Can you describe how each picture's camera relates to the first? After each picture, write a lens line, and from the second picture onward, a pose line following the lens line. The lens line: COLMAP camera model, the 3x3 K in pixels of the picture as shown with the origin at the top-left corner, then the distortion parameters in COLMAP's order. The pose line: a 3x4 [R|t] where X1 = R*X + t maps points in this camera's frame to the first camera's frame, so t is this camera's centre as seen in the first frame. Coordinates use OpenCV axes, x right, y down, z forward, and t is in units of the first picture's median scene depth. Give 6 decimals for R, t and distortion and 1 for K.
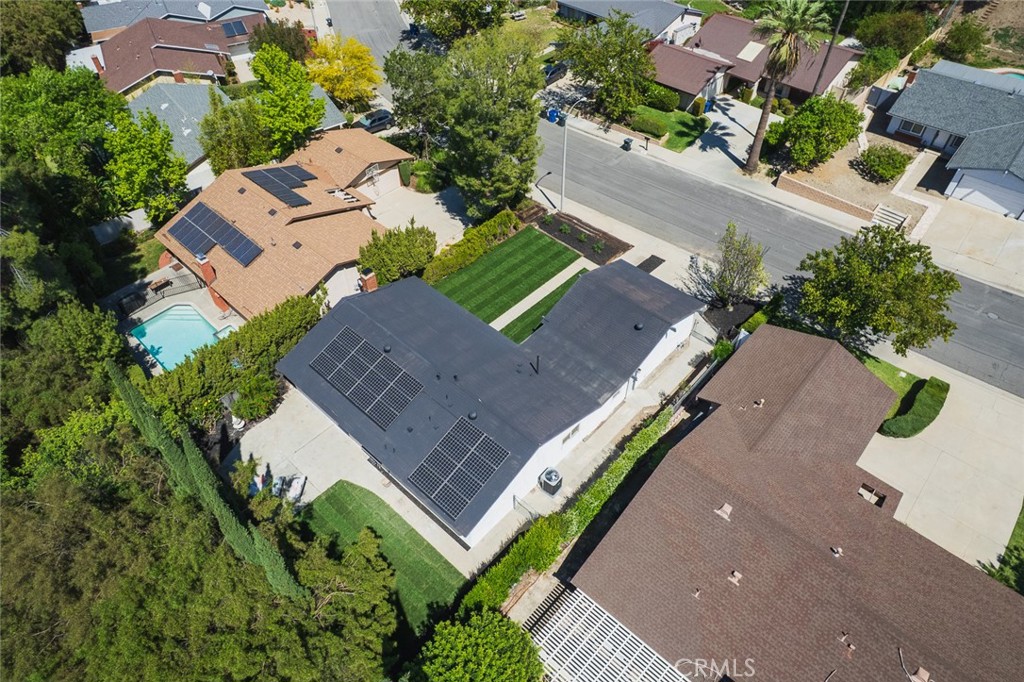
lens RADIAL K [[653.6, 0, 507.1], [0, 653.6, 335.4], [0, 0, 1]] dist [-0.077652, 0.069272]
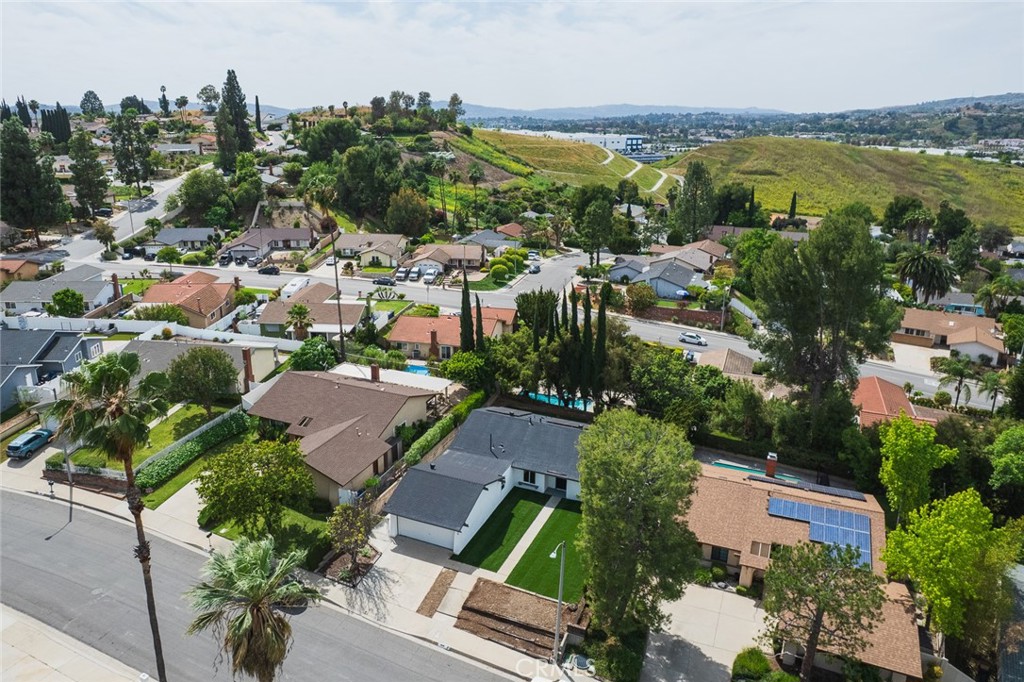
lens RADIAL K [[698.5, 0, 472.5], [0, 698.5, 313.5], [0, 0, 1]] dist [-0.050351, 0.005315]
pose [[-0.952959, 0.095257, -0.287741, 0.439602], [-0.211361, 0.471584, 0.856116, -1.244195], [0.217245, 0.876661, -0.429267, 1.155861]]
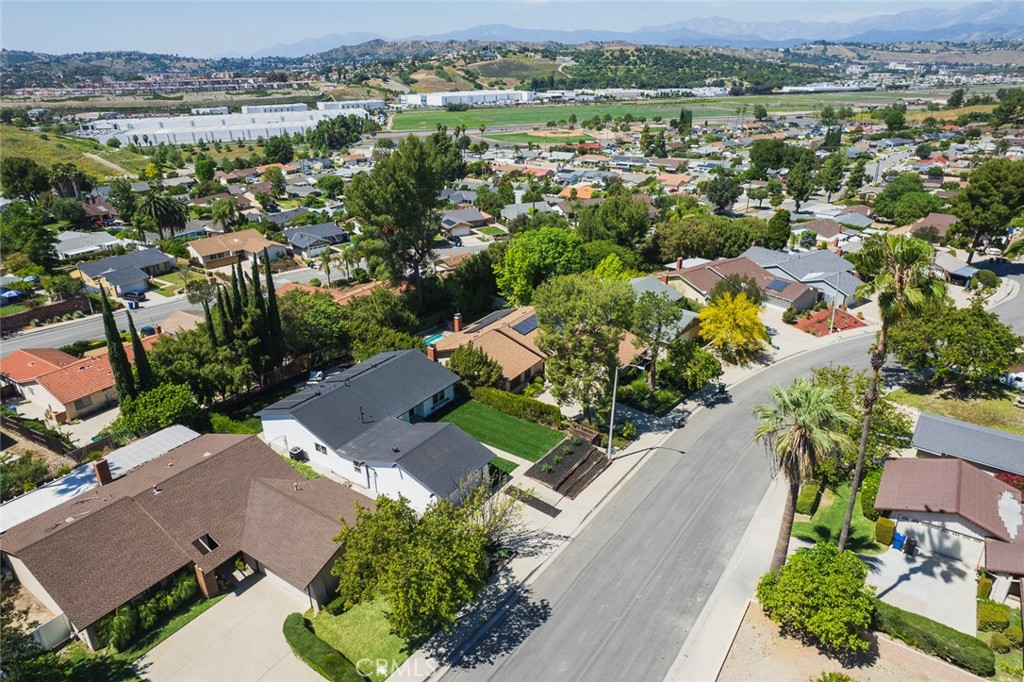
lens RADIAL K [[653.6, 0, 507.1], [0, 653.6, 335.4], [0, 0, 1]] dist [-0.077652, 0.069272]
pose [[0.148495, 0.386343, -0.910323, 1.112784], [-0.708697, 0.683590, 0.174512, -0.463351], [0.689709, 0.619229, 0.375310, 0.442323]]
